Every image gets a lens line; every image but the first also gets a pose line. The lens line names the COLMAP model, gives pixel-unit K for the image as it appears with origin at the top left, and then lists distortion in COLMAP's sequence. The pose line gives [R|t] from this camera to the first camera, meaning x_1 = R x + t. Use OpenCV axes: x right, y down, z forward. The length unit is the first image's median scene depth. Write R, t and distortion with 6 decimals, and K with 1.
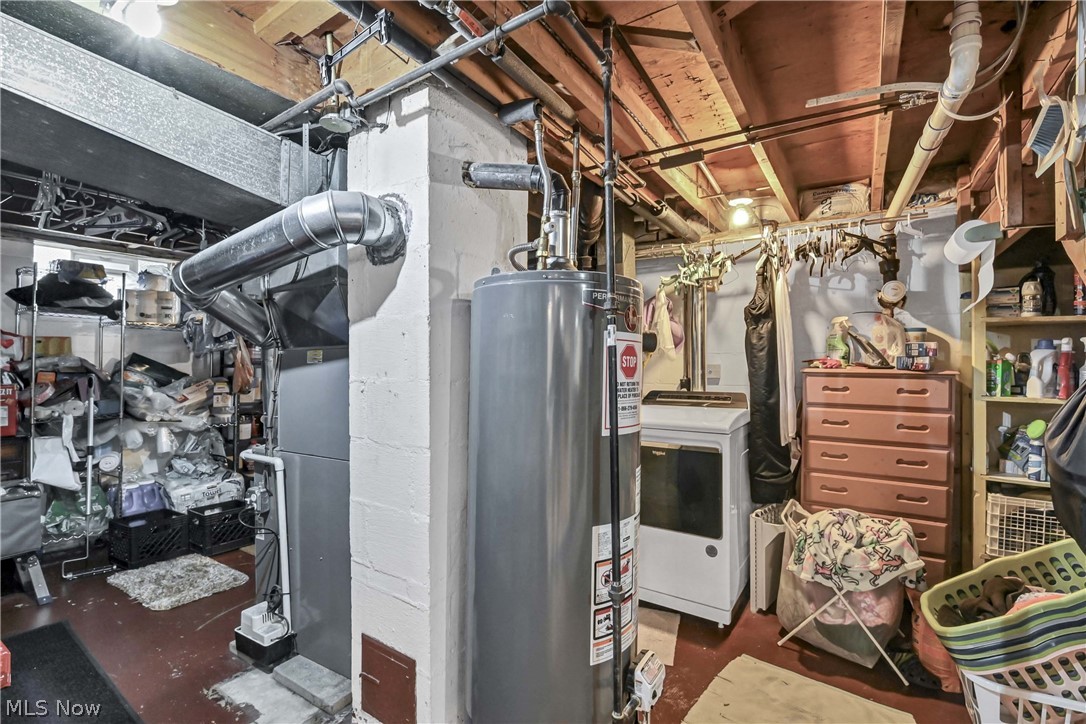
lens RADIAL K [[486.0, 0, 541.8], [0, 486.0, 362.1], [0, 0, 1]] dist [-0.012826, -0.004323]
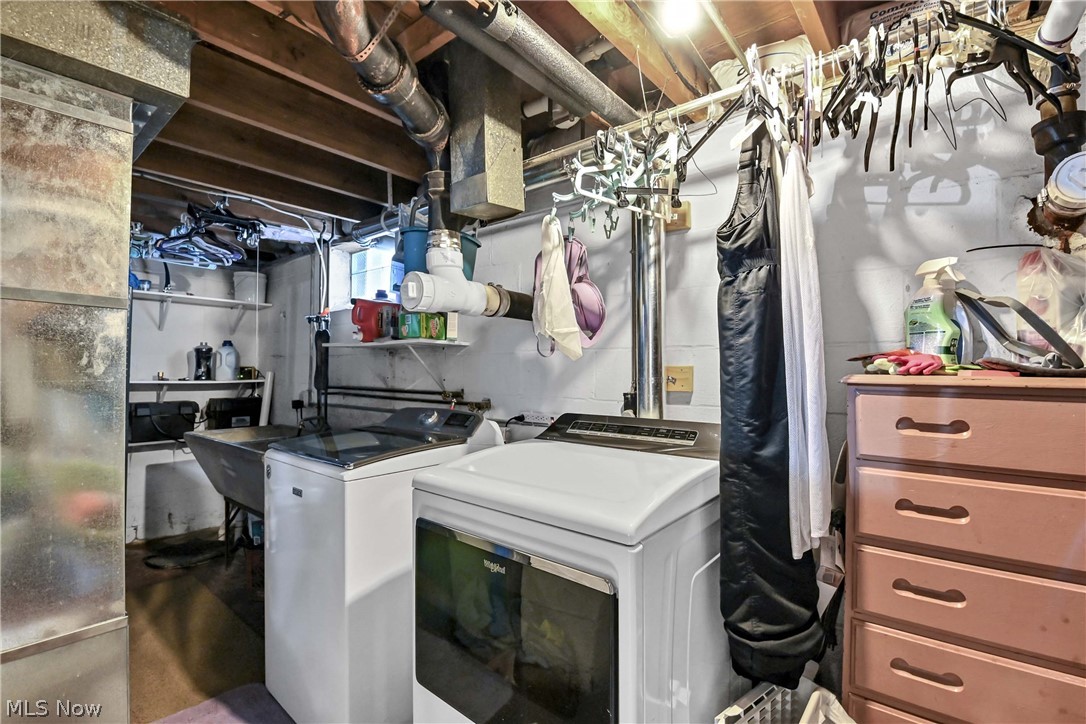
lens RADIAL K [[486.0, 0, 542.5], [0, 486.0, 361.4], [0, 0, 1]] dist [-0.012826, -0.004323]
pose [[0.994414, 0.001437, -0.105542, 0.312133], [-0.002866, 0.999906, -0.013385, 0.007727], [0.105513, 0.013612, 0.994325, 0.539300]]
